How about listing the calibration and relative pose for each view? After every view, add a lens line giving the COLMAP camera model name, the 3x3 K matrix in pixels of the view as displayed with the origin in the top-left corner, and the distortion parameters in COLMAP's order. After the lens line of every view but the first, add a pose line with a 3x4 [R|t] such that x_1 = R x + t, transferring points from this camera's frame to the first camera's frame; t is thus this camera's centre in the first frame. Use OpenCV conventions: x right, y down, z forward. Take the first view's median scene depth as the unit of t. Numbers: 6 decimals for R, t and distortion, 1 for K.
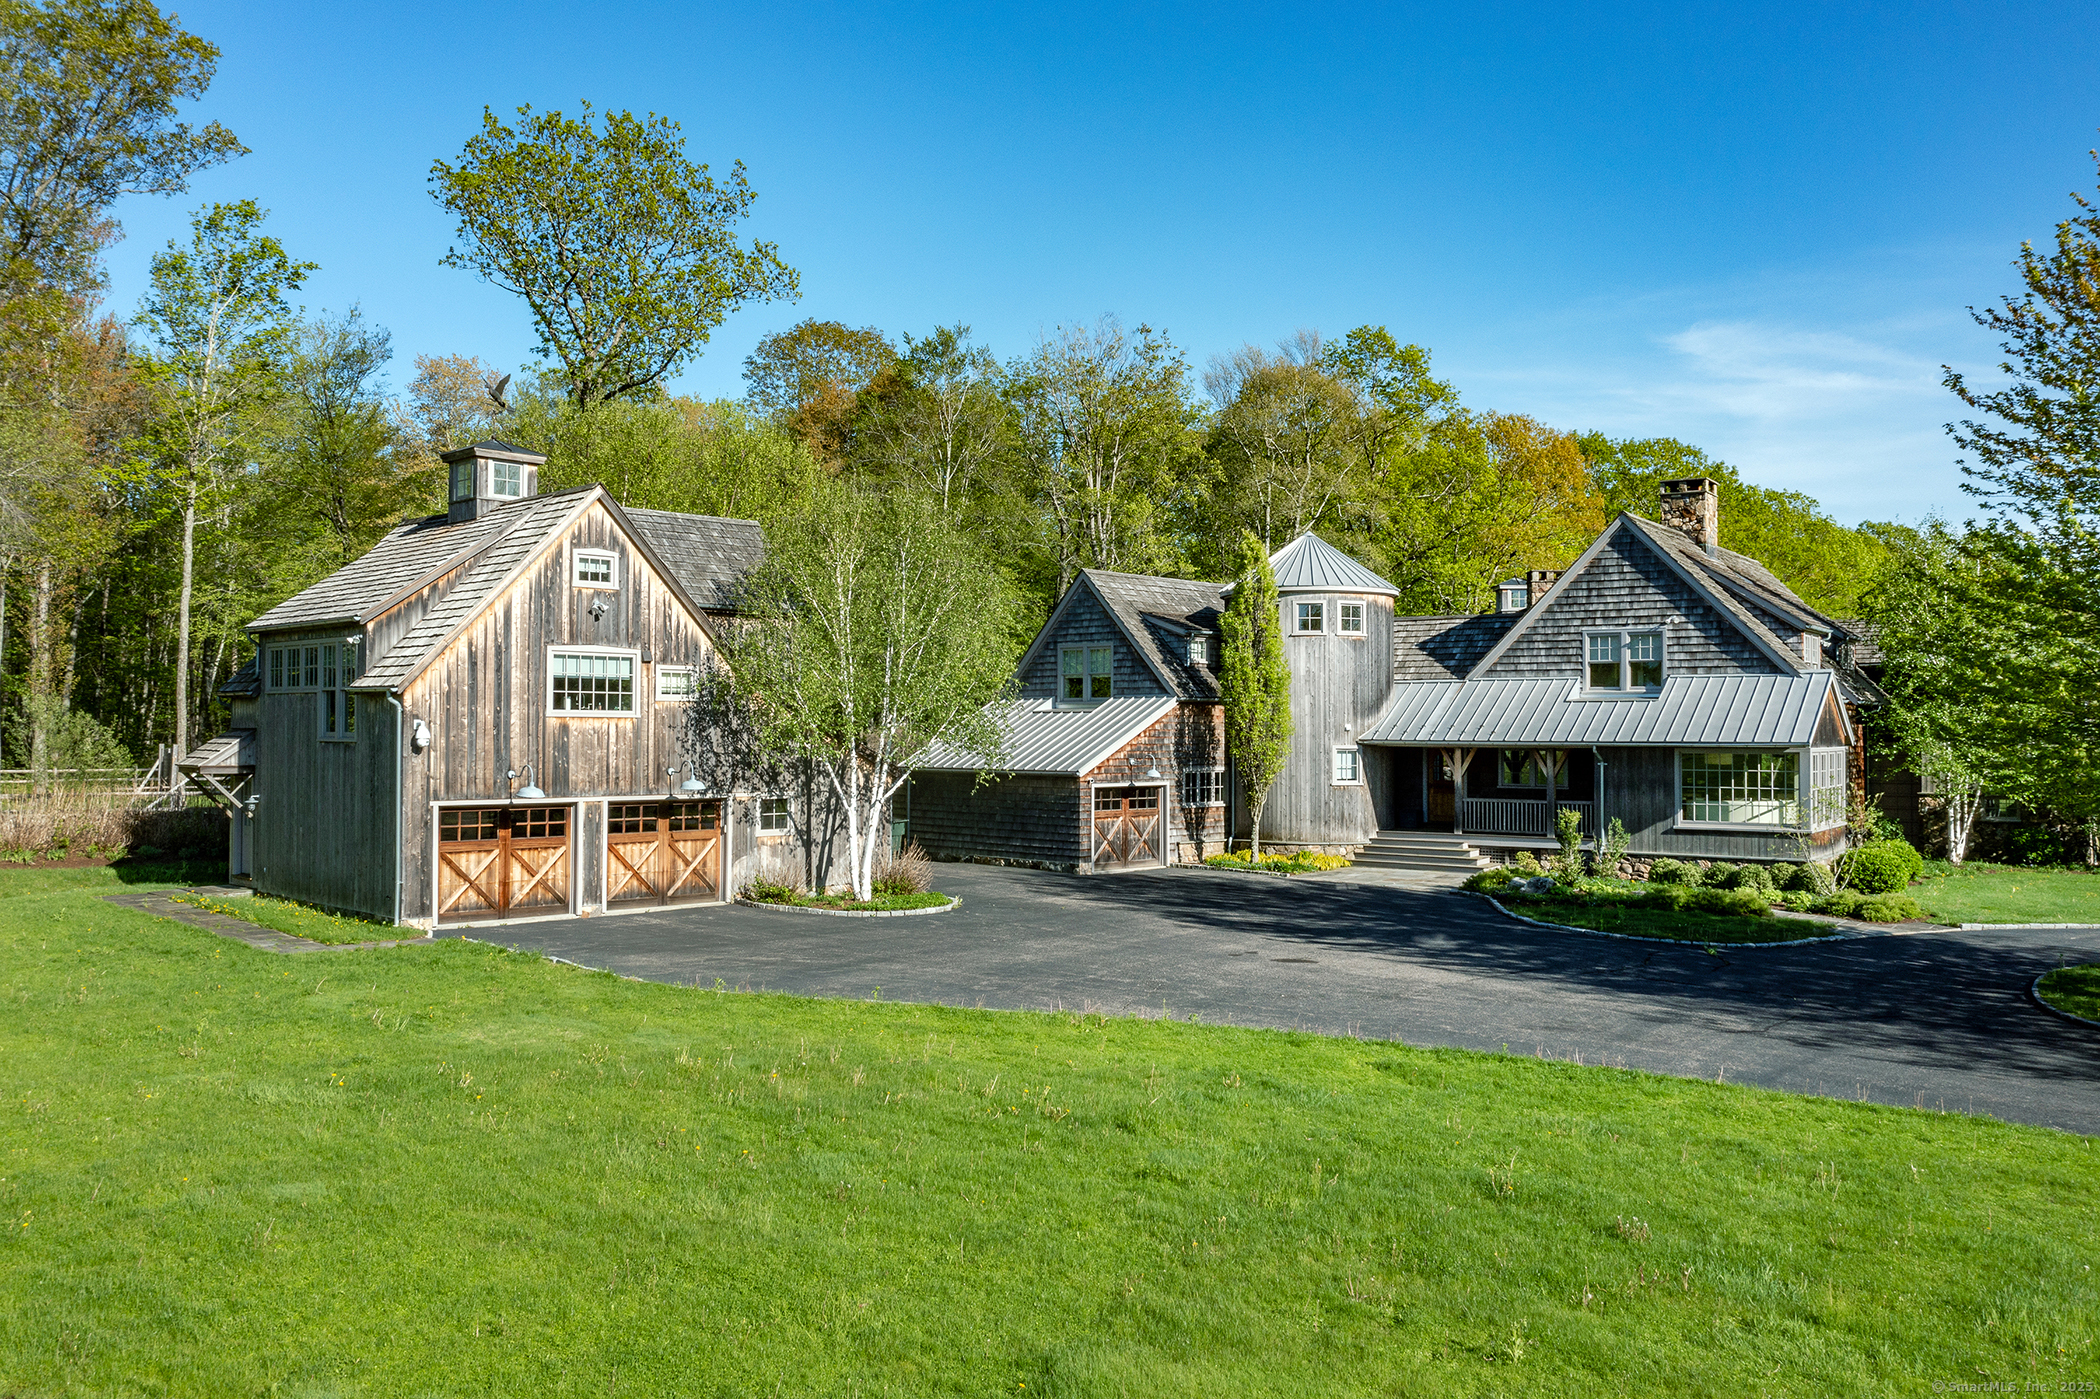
lens RADIAL K [[1637.9, 0, 1050.0], [0, 1637.9, 699.5], [0, 0, 1]] dist [-0.014441, 0.007805]
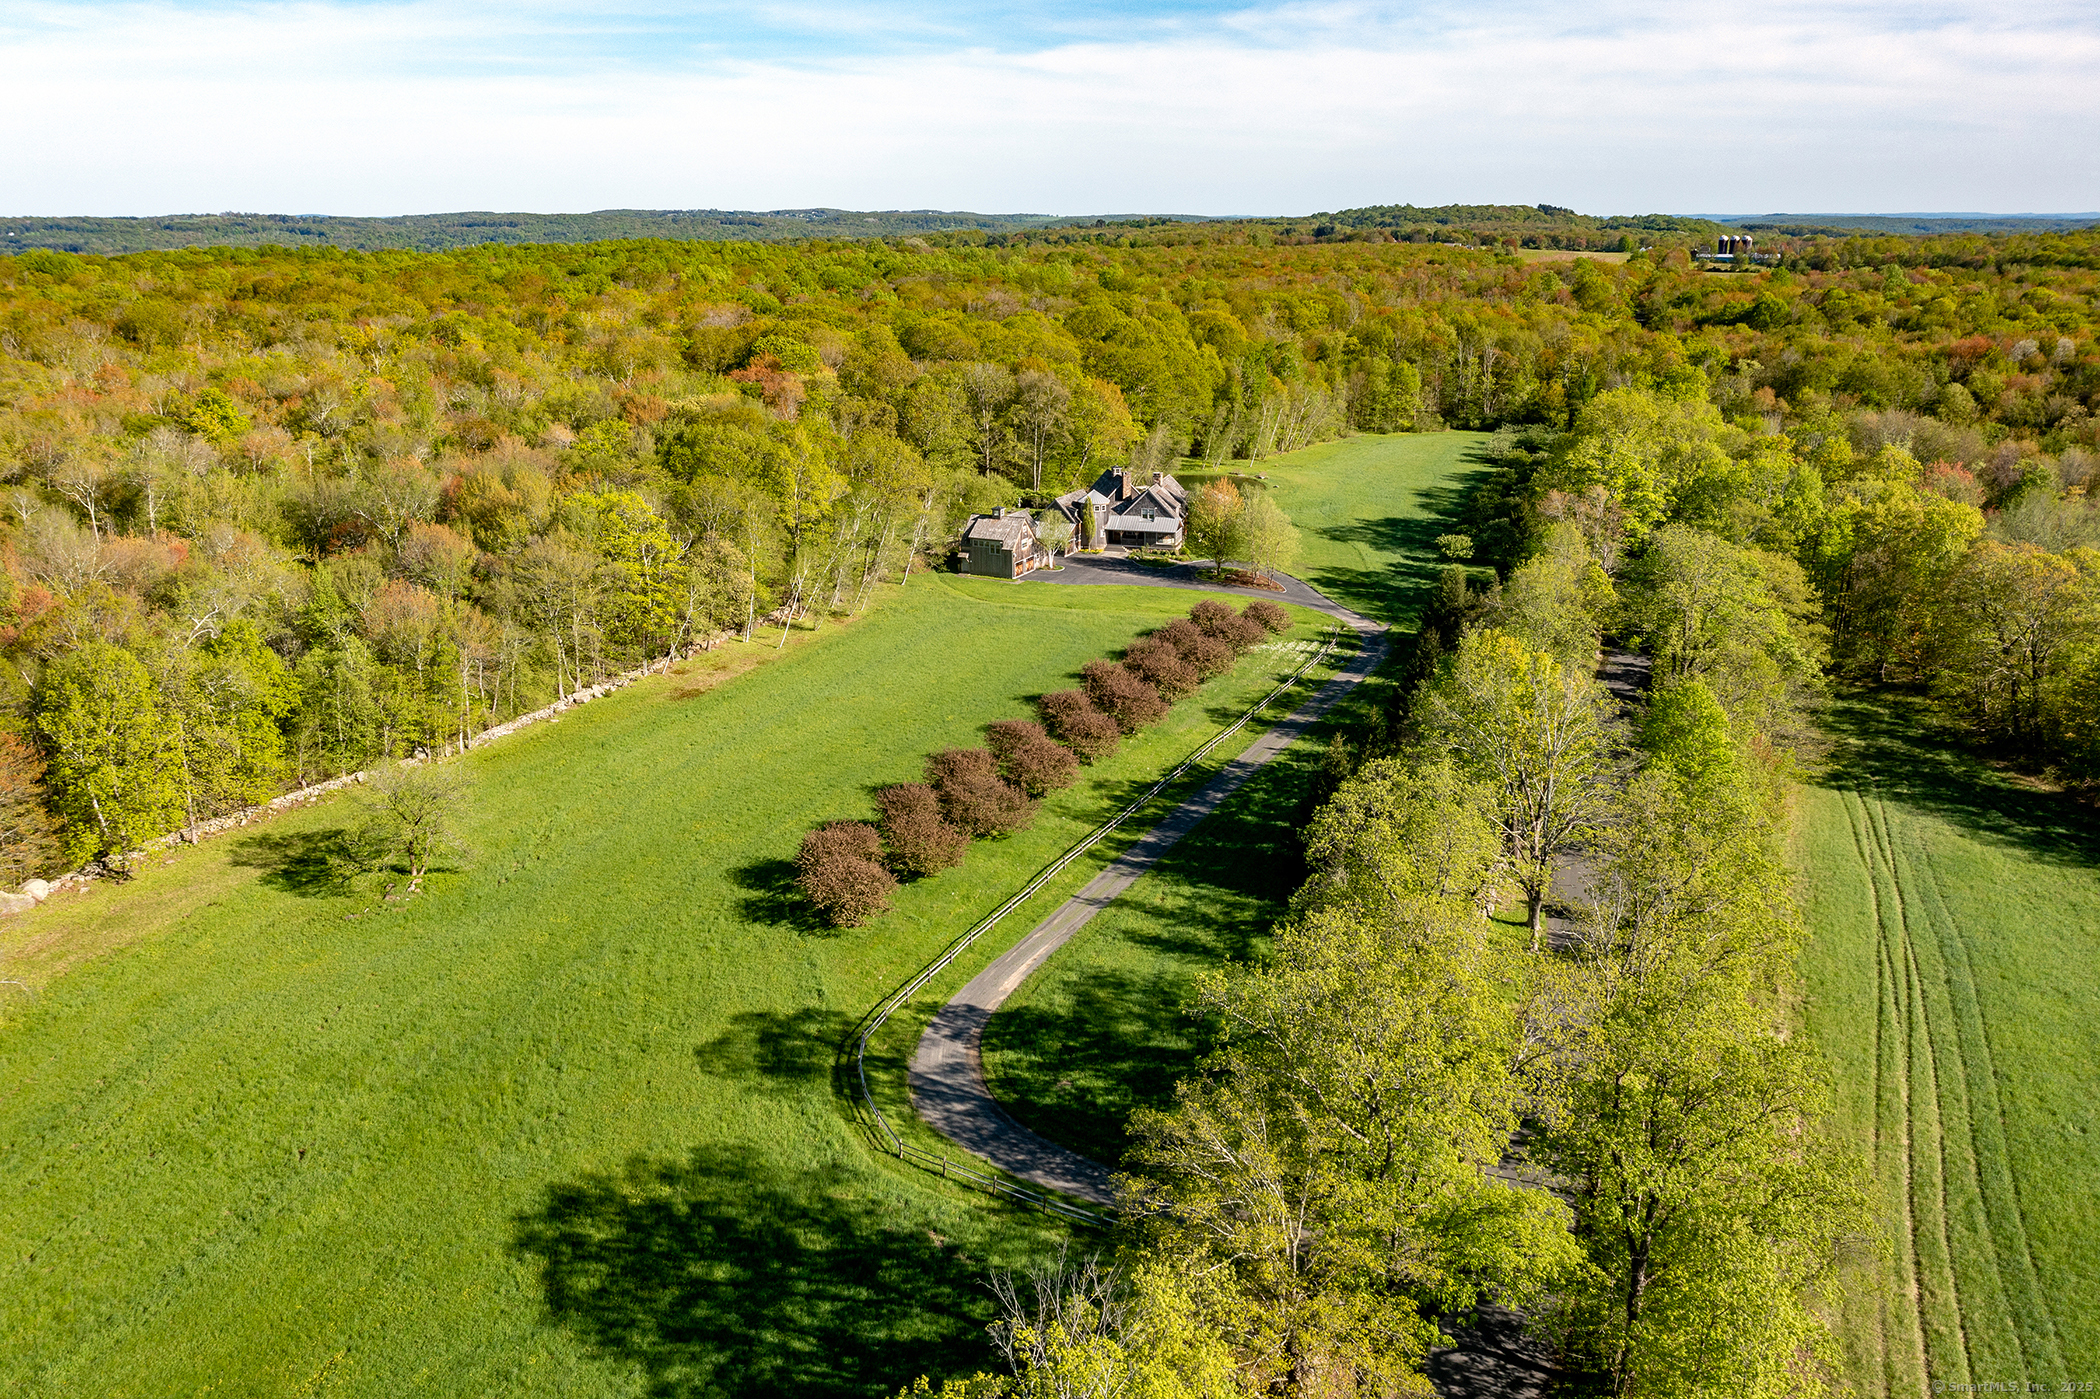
lens RADIAL K [[1637.9, 0, 1050.0], [0, 1637.9, 699.5], [0, 0, 1]] dist [-0.014441, 0.007805]
pose [[0.943706, -0.088039, 0.318854, -1.906820], [-0.012117, 0.954083, 0.299297, -1.139160], [-0.330563, -0.286312, 0.899307, -4.344100]]
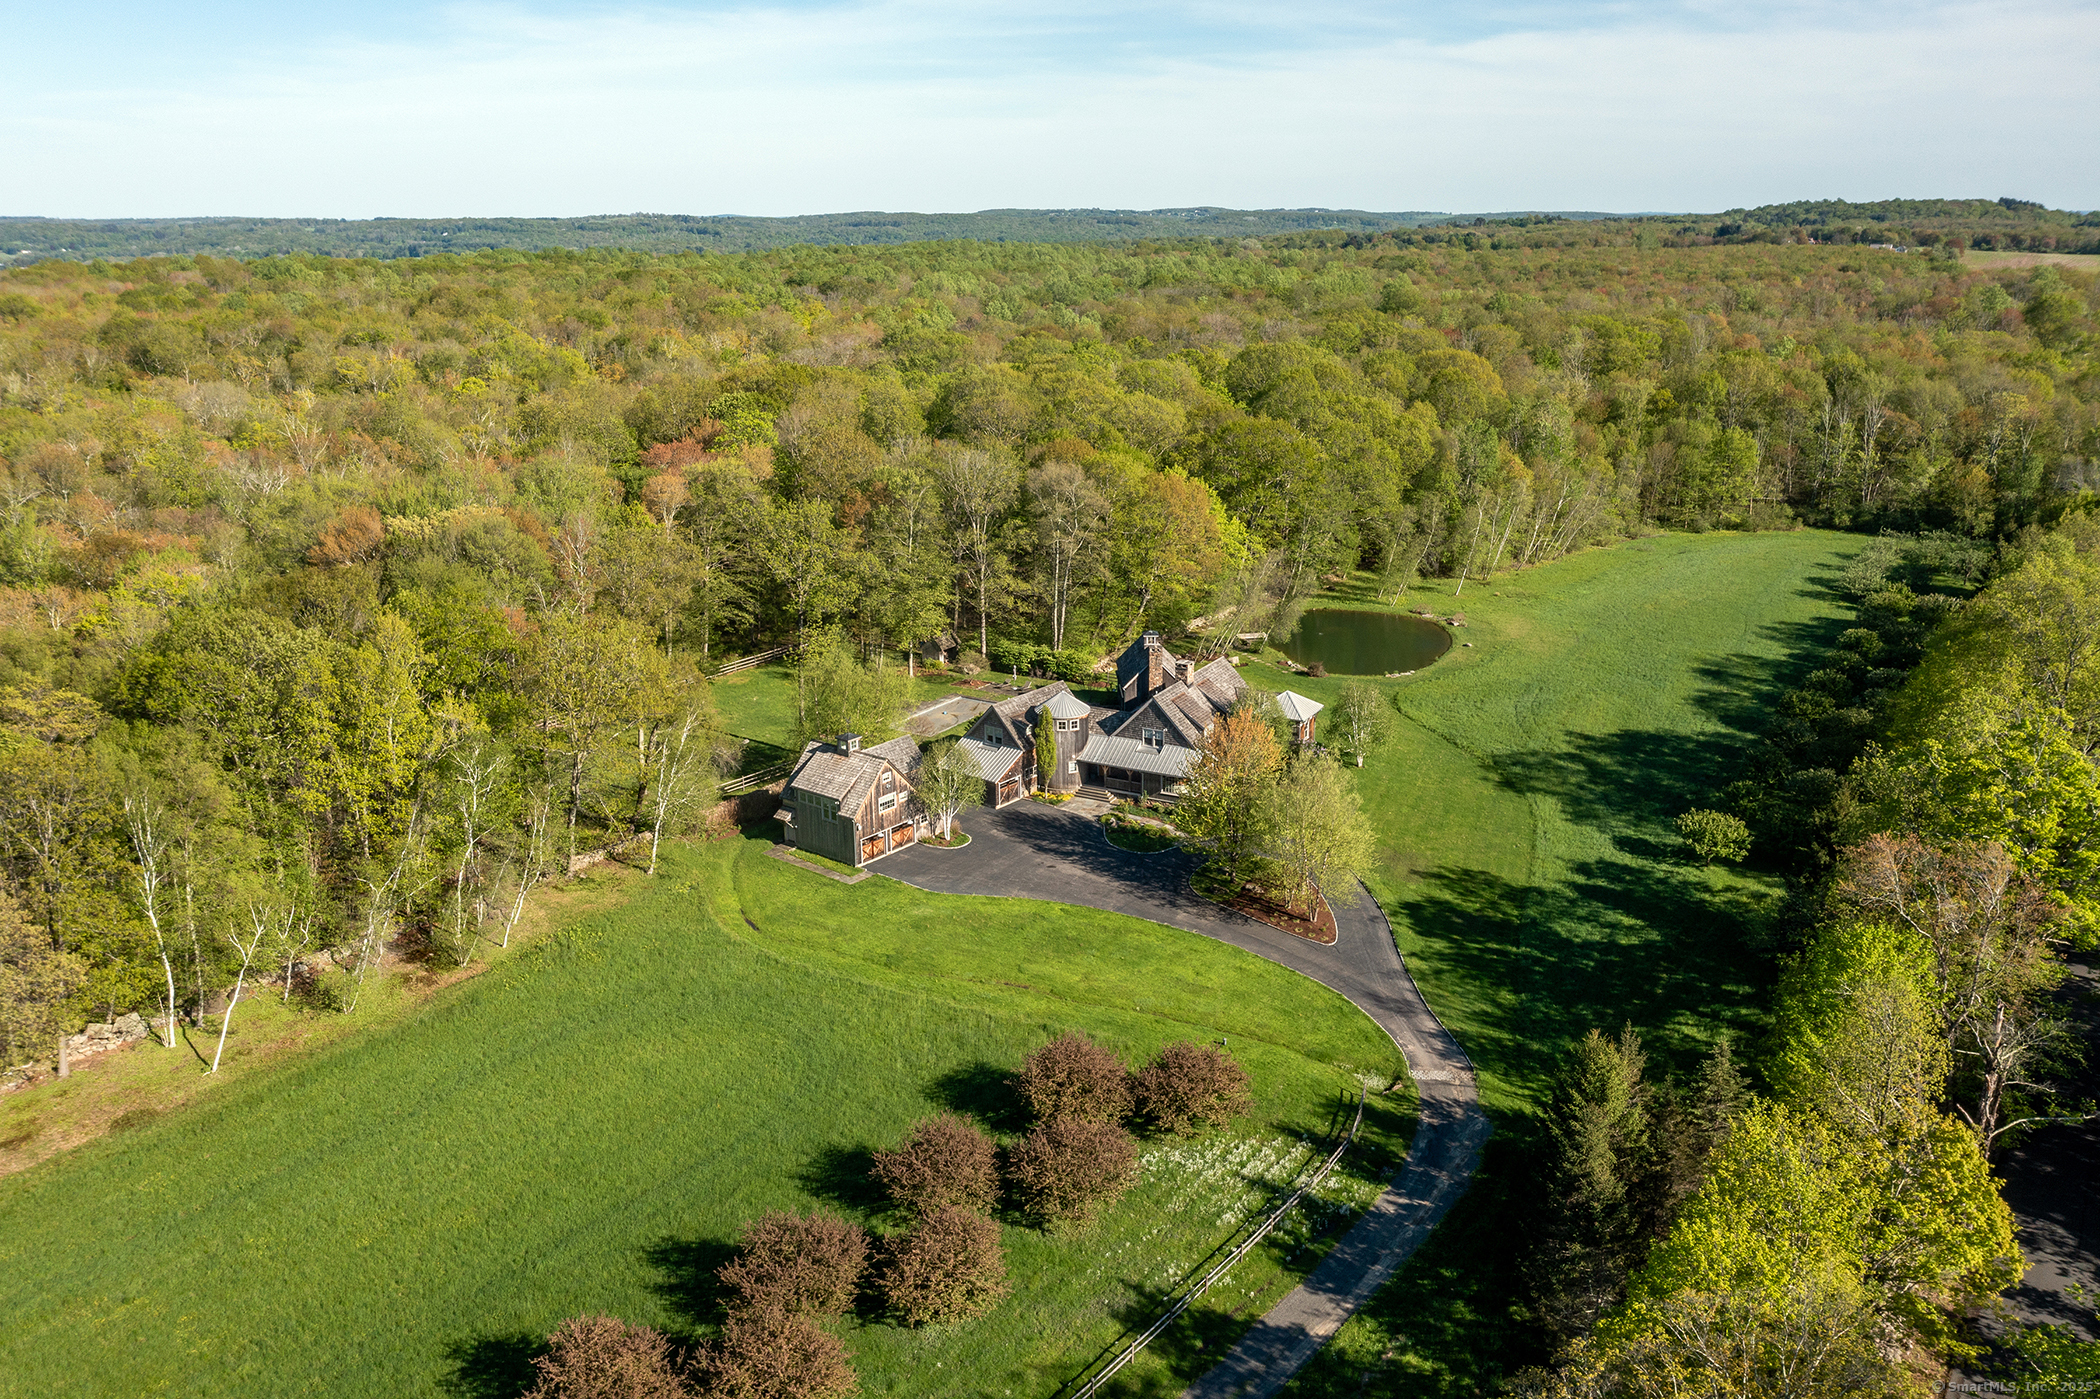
lens RADIAL K [[1637.9, 0, 1050.0], [0, 1637.9, 699.5], [0, 0, 1]] dist [-0.014441, 0.007805]
pose [[0.994386, -0.029260, 0.101688, -0.205229], [-0.002830, 0.953308, 0.301985, -1.120076], [-0.105776, -0.300577, 0.947874, -2.164319]]
